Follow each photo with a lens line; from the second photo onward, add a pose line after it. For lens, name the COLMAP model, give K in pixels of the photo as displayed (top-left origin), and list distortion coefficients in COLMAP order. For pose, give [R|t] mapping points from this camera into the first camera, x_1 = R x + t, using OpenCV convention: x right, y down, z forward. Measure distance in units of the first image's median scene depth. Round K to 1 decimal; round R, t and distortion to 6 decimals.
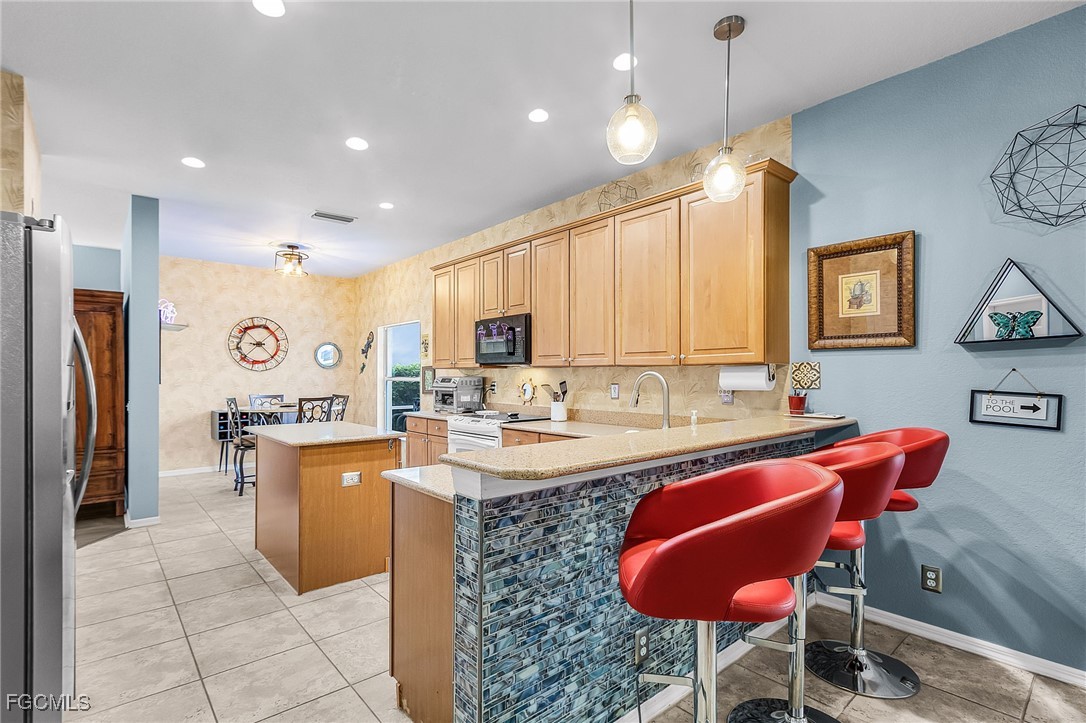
lens RADIAL K [[519.4, 0, 539.9], [0, 519.4, 371.0], [0, 0, 1]] dist [0.002484, 0.000296]
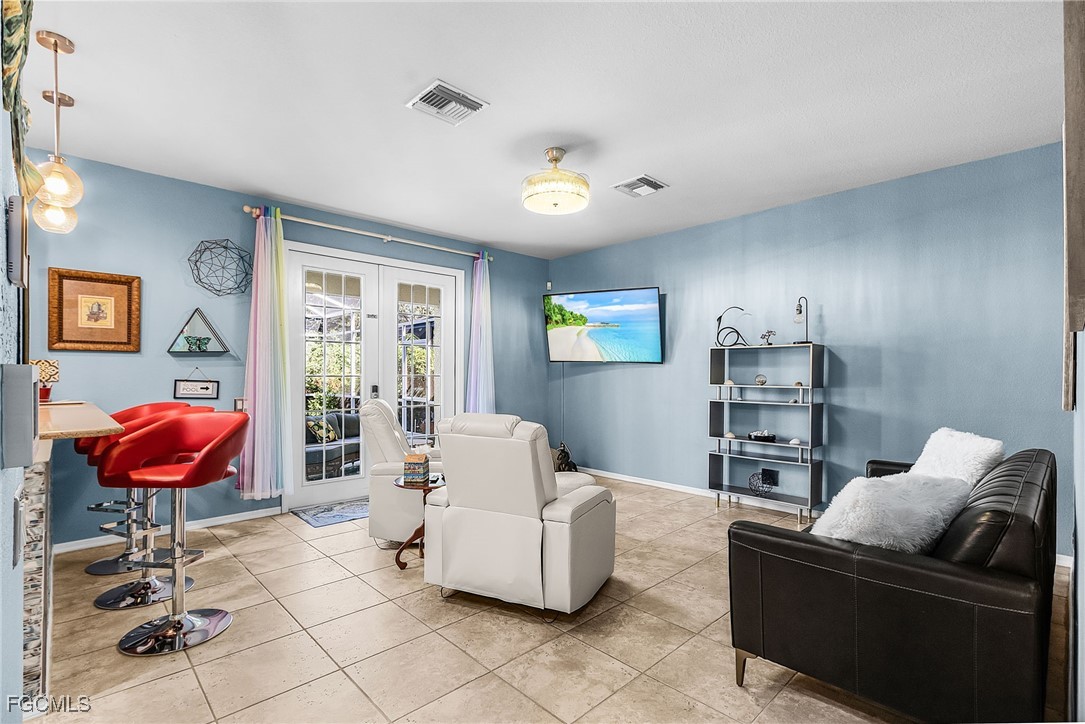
lens RADIAL K [[494.5, 0, 542.5], [0, 494.5, 362.0], [0, 0, 1]] dist [0.000788, -0.000071]
pose [[-0.049969, 0.021981, 0.998509, -0.307913], [-0.007495, 0.999721, -0.022383, 0.002149], [-0.998723, -0.008603, -0.049791, -0.045252]]
